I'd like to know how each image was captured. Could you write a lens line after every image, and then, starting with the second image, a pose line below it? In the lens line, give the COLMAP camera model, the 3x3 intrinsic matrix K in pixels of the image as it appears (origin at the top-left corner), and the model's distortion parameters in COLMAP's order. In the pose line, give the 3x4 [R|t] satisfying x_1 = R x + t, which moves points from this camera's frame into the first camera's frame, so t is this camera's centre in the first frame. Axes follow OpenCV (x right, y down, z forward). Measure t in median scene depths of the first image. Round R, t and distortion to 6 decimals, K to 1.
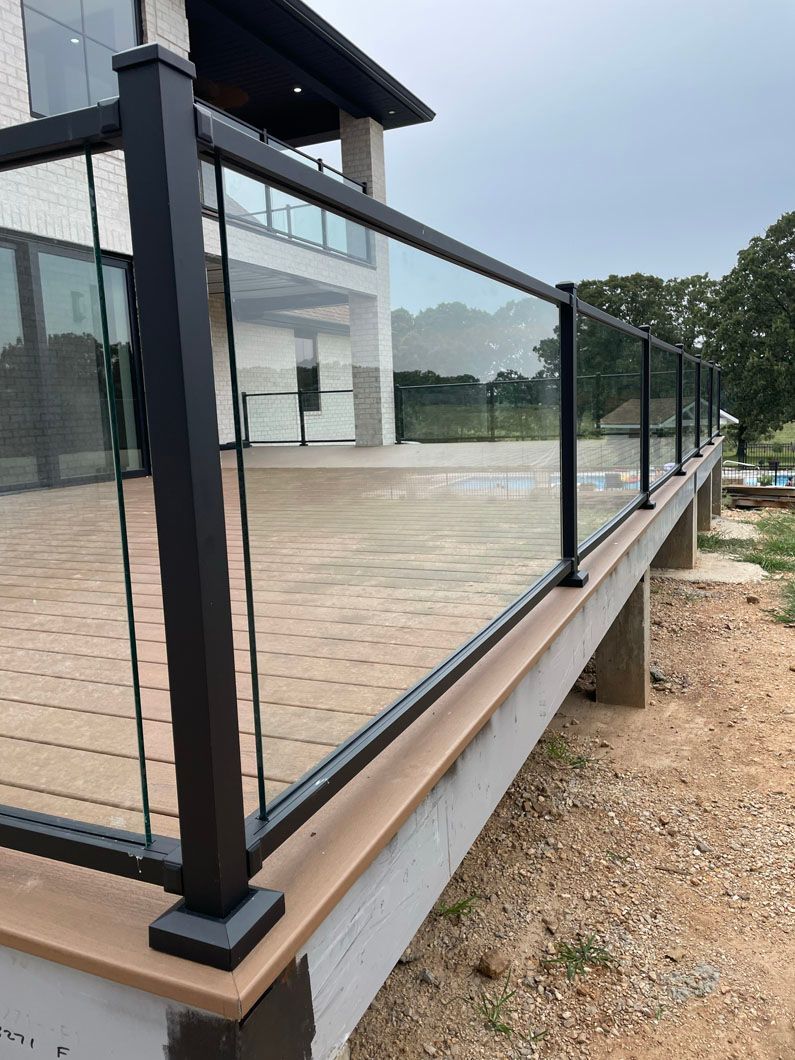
lens RADIAL K [[798.0, 0, 398.5], [0, 798.0, 511.2], [0, 0, 1]] dist [0.111314, -0.147079]
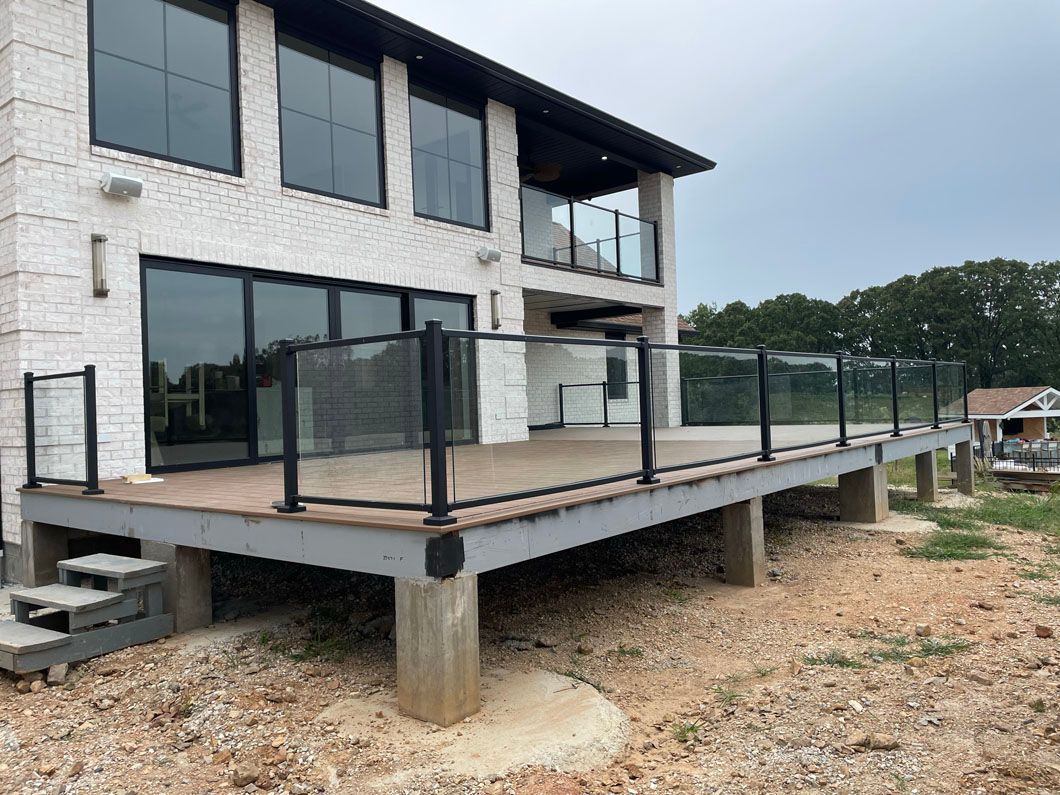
lens RADIAL K [[793.6, 0, 530.0], [0, 793.6, 397.5], [0, 0, 1]] dist [0.105576, -0.112948]
pose [[0.964854, 0.002342, -0.262777, 0.109498], [-0.035647, 0.991884, -0.122045, 0.031597], [0.260358, 0.127123, 0.957107, -0.240635]]
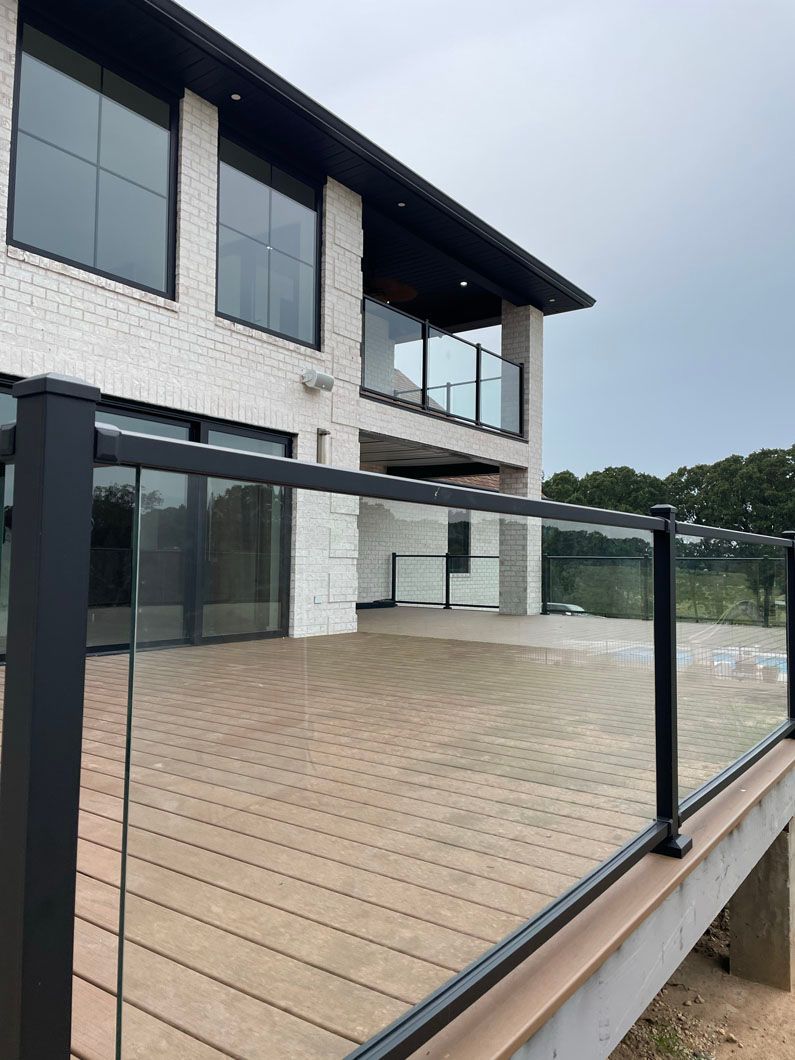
lens RADIAL K [[793.6, 0, 394.9], [0, 793.6, 519.0], [0, 0, 1]] dist [0.105576, -0.112948]
pose [[0.977213, 0.043488, -0.207759, 0.023267], [-0.080263, 0.981820, -0.172009, -0.020181], [0.196502, 0.184765, 0.962938, 0.013760]]
